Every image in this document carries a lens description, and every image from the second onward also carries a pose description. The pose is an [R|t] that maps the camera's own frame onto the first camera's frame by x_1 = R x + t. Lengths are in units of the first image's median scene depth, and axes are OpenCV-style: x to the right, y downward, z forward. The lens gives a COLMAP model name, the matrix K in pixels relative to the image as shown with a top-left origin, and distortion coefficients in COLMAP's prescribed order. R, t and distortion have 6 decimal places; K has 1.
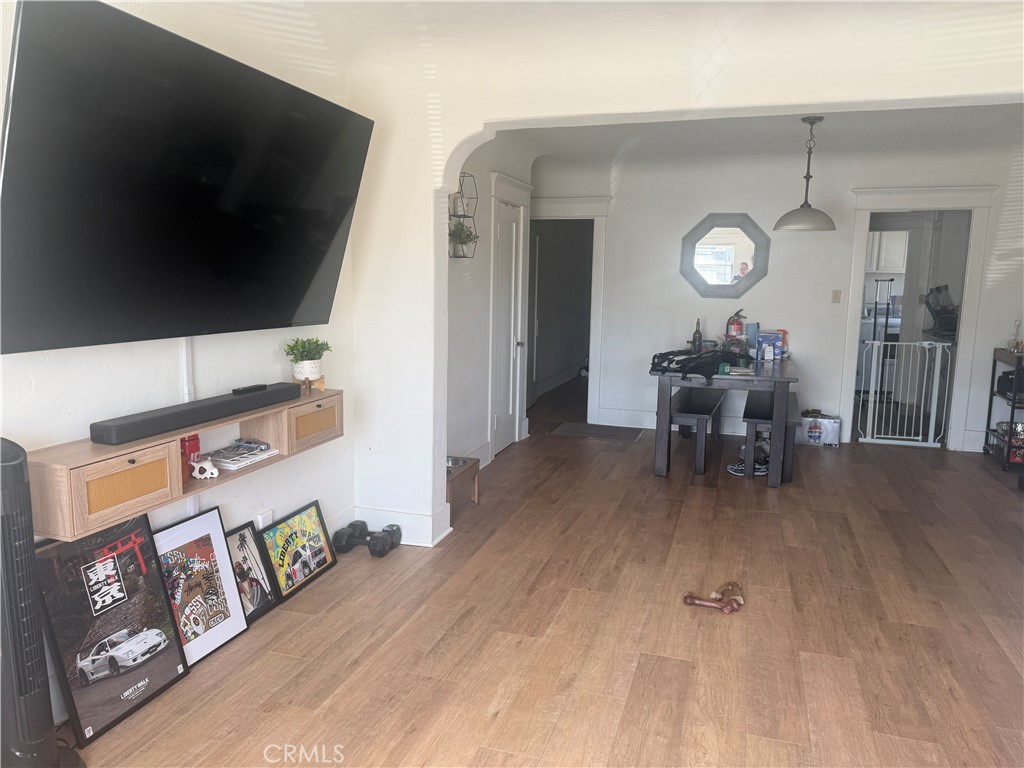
lens RADIAL K [[721.7, 0, 509.4], [0, 721.7, 379.9], [0, 0, 1]] dist [0.035267, -0.049576]
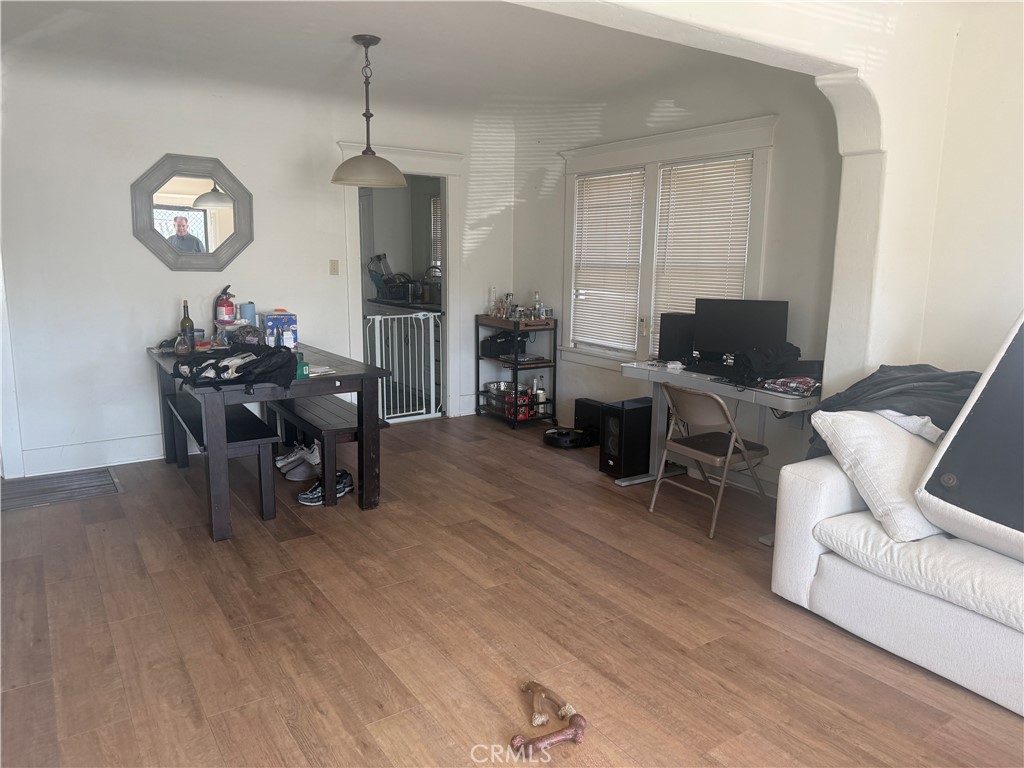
lens RADIAL K [[709.7, 0, 513.6], [0, 709.7, 376.1], [0, 0, 1]] dist [0.134448, -0.233725]
pose [[0.610700, -0.137547, 0.779825, -0.139738], [0.106641, 0.990113, 0.091125, -0.054240], [-0.784649, 0.027511, 0.619330, 0.401037]]
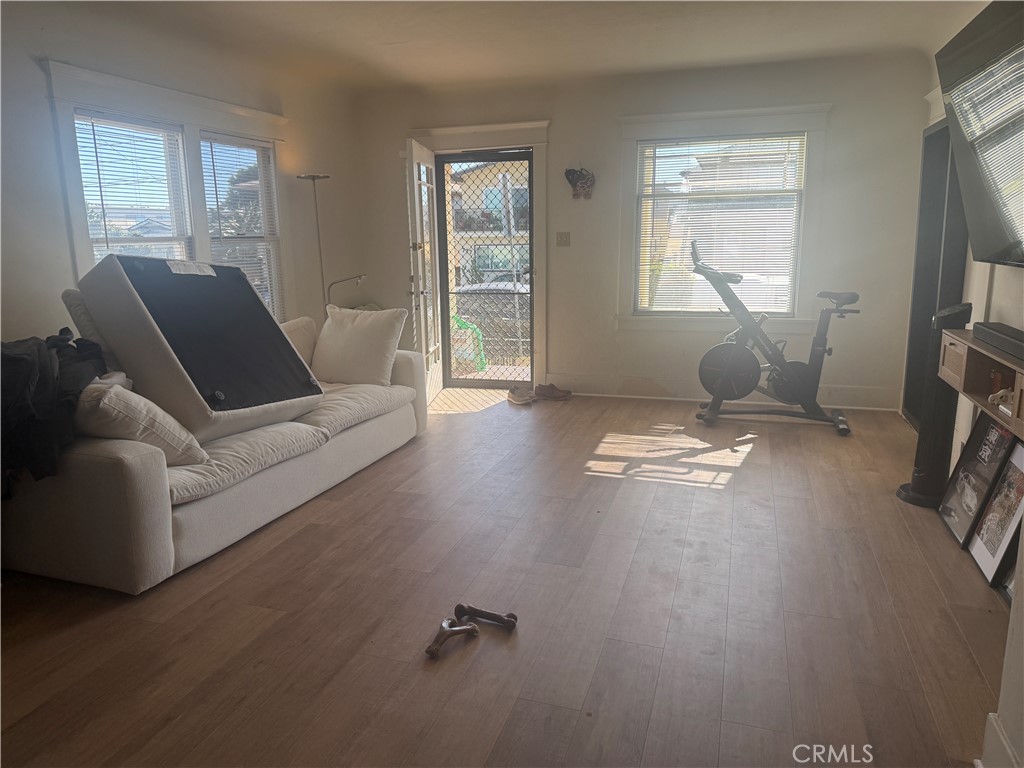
lens RADIAL K [[721.7, 0, 509.4], [0, 721.7, 379.9], [0, 0, 1]] dist [0.035267, -0.049576]
pose [[-0.999958, 0.006976, -0.005965, 0.168753], [0.004600, 0.943286, 0.331948, -0.134048], [0.007942, 0.331907, -0.943279, 1.096880]]
